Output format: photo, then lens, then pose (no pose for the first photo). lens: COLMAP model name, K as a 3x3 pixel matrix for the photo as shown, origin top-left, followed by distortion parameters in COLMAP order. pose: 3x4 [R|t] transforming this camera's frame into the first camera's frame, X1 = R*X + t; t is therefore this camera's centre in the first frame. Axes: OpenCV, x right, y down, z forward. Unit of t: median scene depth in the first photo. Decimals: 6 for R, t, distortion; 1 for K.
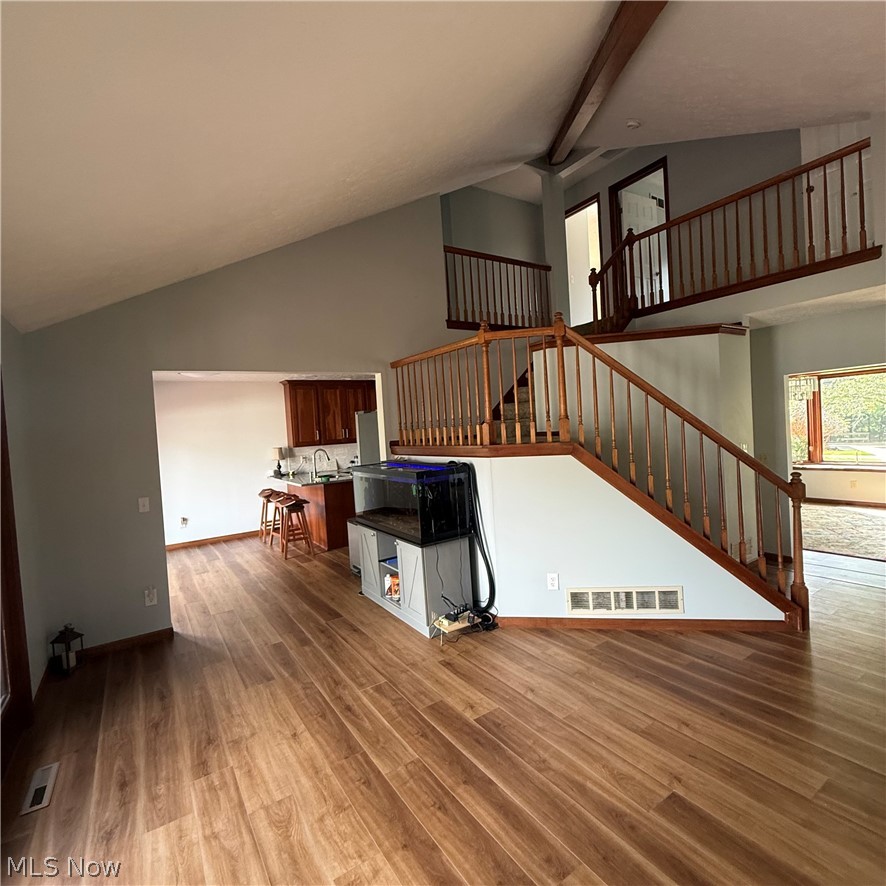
lens RADIAL K [[469.8, 0, 439.2], [0, 469.8, 442.3], [0, 0, 1]] dist [-0.001020, -0.000274]
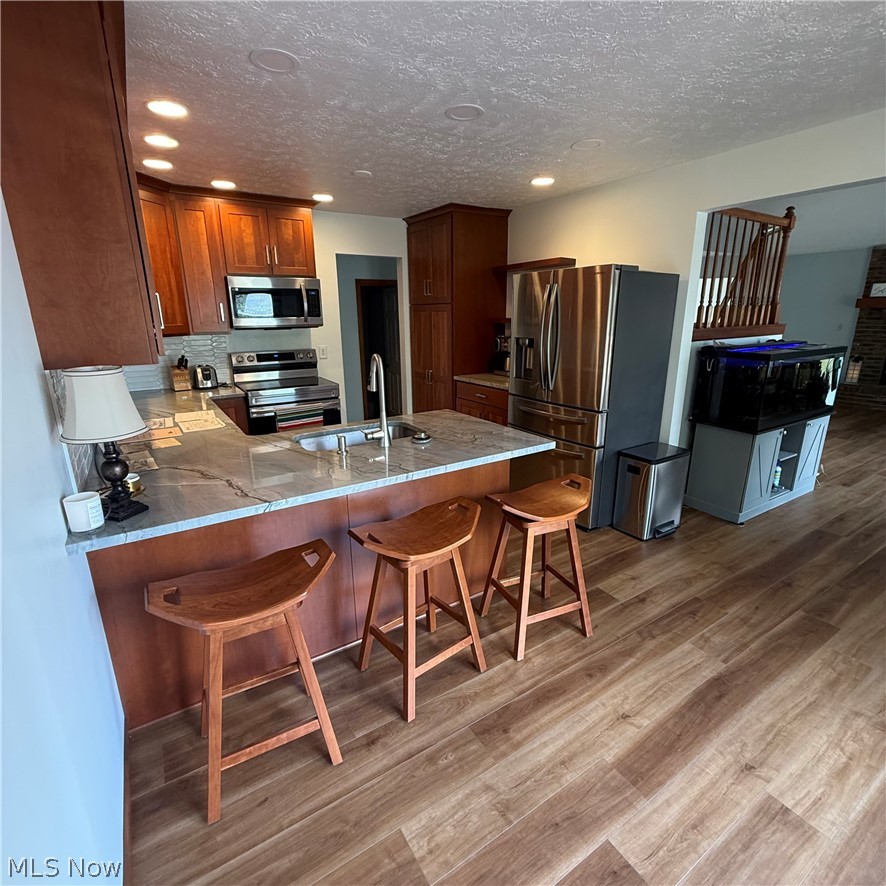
lens RADIAL K [[469.8, 0, 441.1], [0, 469.8, 443.5], [0, 0, 1]] dist [-0.001020, -0.000274]
pose [[0.010183, -0.208493, 0.977971, -0.522083], [0.045366, 0.977111, 0.207837, 0.008890], [-0.998919, 0.042250, 0.019409, 0.860711]]
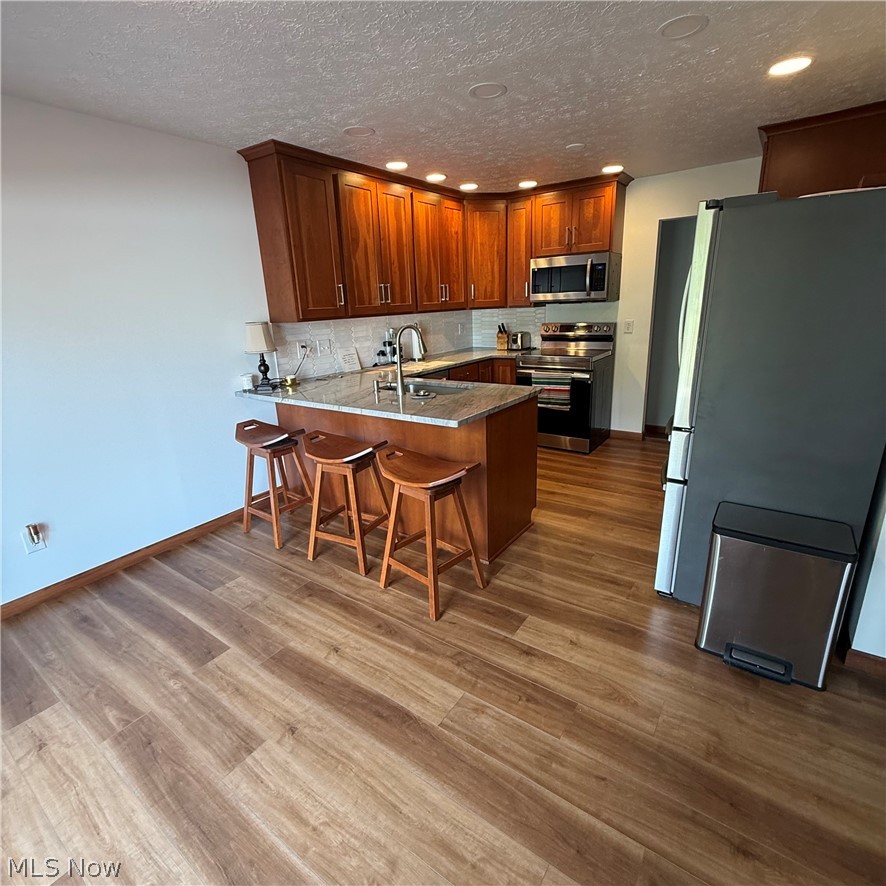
lens RADIAL K [[469.8, 0, 448.1], [0, 469.8, 443.3], [0, 0, 1]] dist [-0.001020, -0.000274]
pose [[0.929775, -0.082677, 0.358724, -0.344217], [-0.004709, 0.971703, 0.236159, 0.017142], [-0.368098, -0.221264, 0.903076, 0.534184]]
